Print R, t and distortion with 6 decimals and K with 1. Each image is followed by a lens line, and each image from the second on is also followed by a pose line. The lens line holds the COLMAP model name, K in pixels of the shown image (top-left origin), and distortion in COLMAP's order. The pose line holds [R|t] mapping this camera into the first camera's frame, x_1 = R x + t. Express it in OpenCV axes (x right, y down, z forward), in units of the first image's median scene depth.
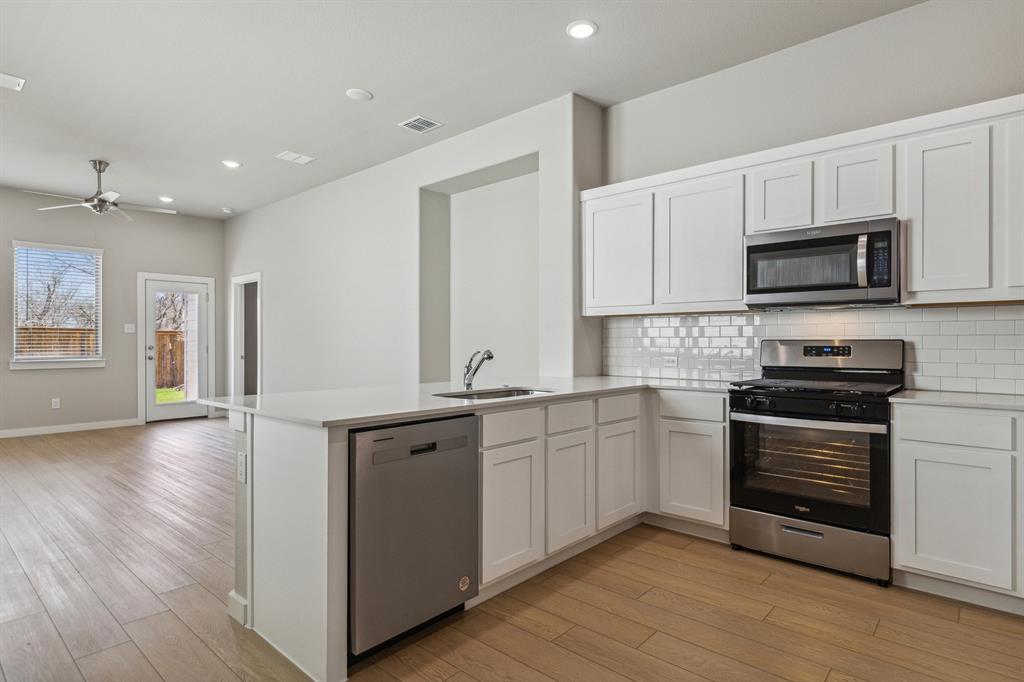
lens RADIAL K [[549.0, 0, 512.8], [0, 549.0, 342.0], [0, 0, 1]] dist [0.000167, 0.000042]
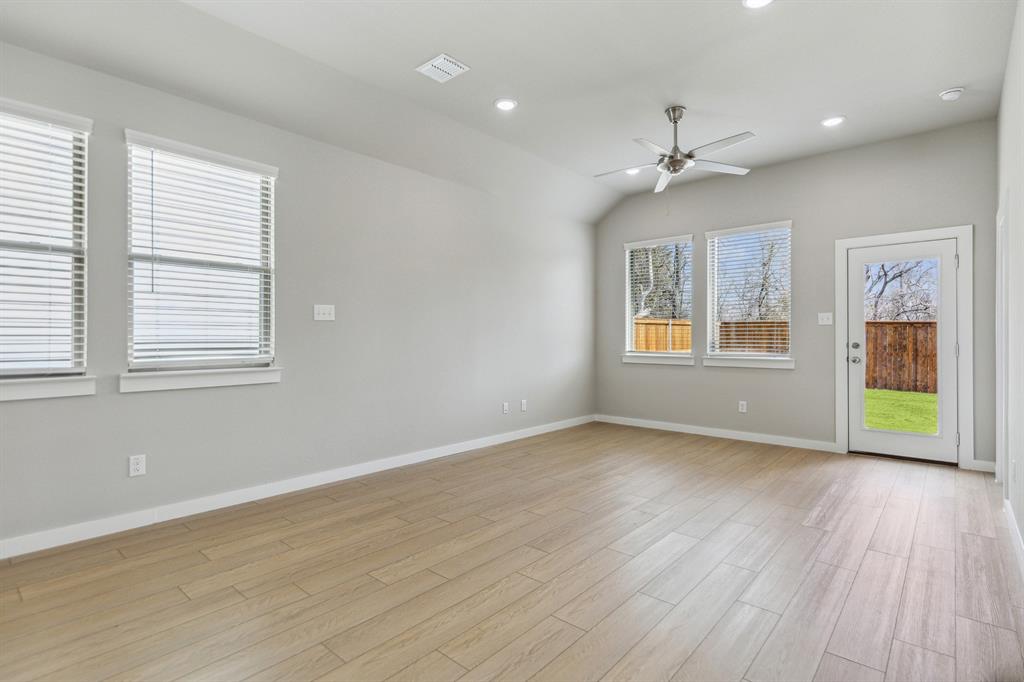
lens RADIAL K [[490.0, 0, 512.2], [0, 490.0, 335.8], [0, 0, 1]] dist [0.000361, 0.000209]
pose [[-0.002903, -0.000516, -0.999996, -0.037033], [0.000076, 1.000000, -0.000516, -0.001641], [0.999996, -0.000078, -0.002903, 0.575753]]
